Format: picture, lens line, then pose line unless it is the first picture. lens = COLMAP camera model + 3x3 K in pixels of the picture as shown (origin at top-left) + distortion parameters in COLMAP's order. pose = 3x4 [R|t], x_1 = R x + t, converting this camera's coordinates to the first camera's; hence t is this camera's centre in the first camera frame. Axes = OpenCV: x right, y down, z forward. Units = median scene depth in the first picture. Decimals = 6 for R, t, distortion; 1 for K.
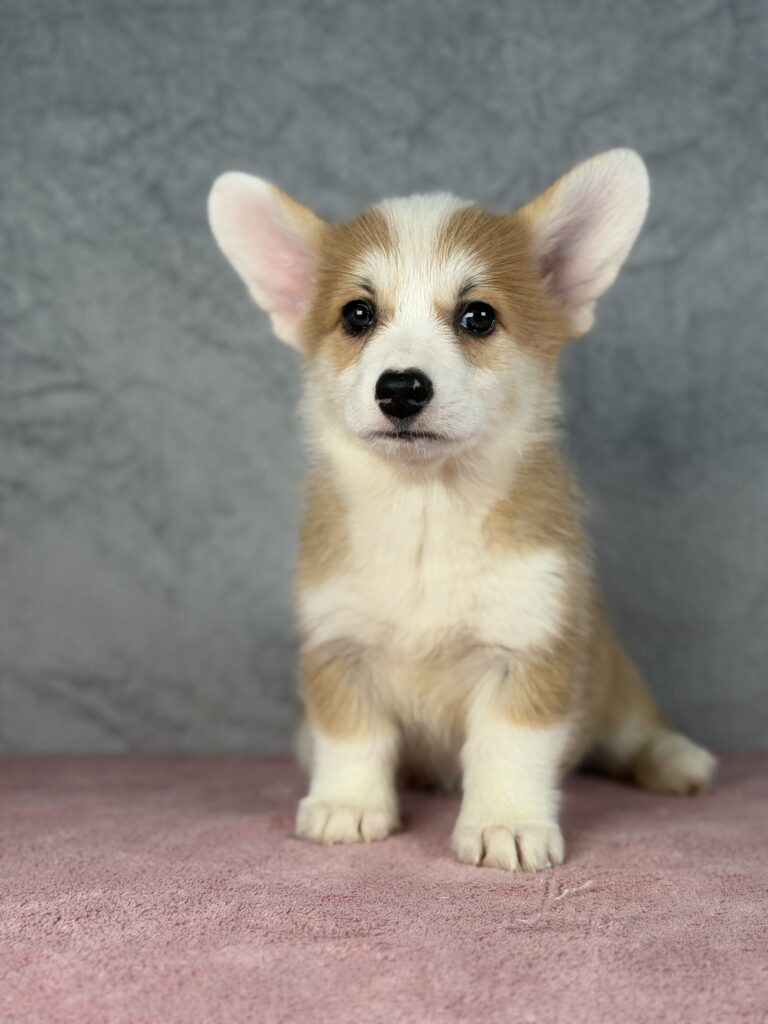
lens RADIAL K [[1538.9, 0, 361.3], [0, 1538.9, 490.6], [0, 0, 1]] dist [0.117181, 0.000000]
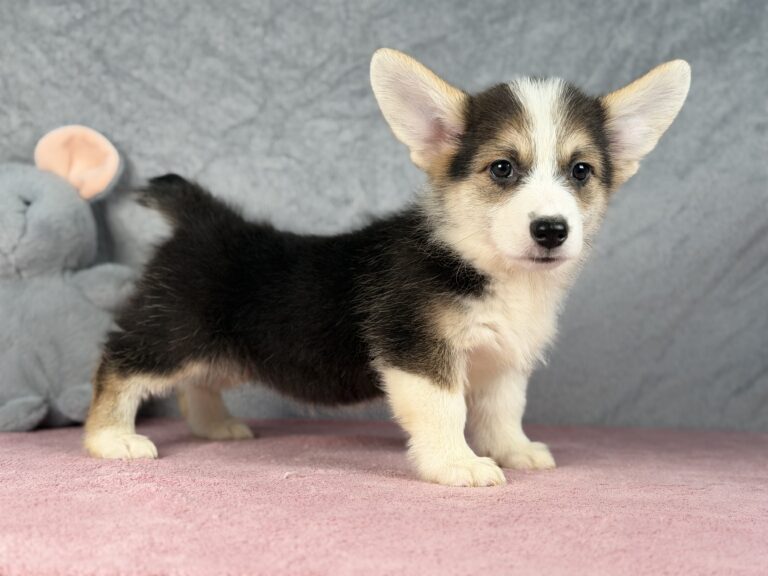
lens RADIAL K [[1154.2, 0, 378.1], [0, 1154.2, 295.0], [0, 0, 1]] dist [0.117181, 0.000000]
pose [[0.999195, 0.030379, 0.026187, 0.124299], [-0.030781, 0.999412, 0.015121, 0.022168], [-0.025713, -0.015915, 0.999543, -0.185133]]
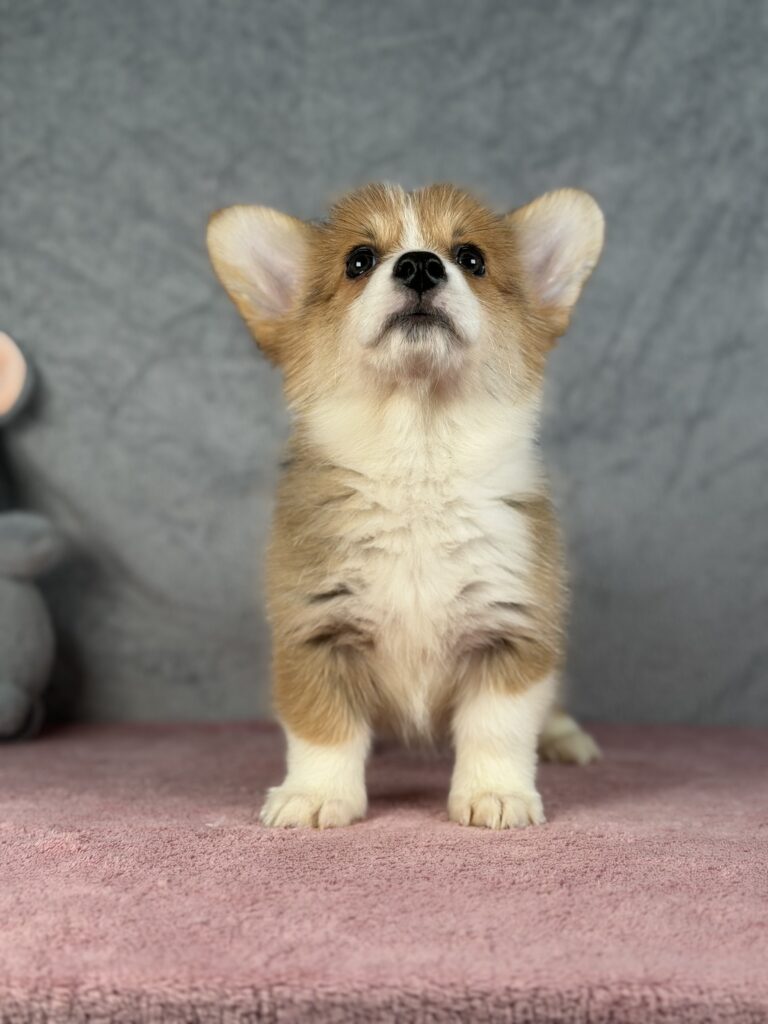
lens RADIAL K [[1538.9, 0, 391.4], [0, 1538.9, 509.2], [0, 0, 1]] dist [0.117181, 0.000000]
pose [[0.999201, 0.013650, 0.037559, 0.117556], [-0.013488, 0.999899, -0.004578, 0.016859], [-0.037618, 0.004067, 0.999284, -0.133358]]
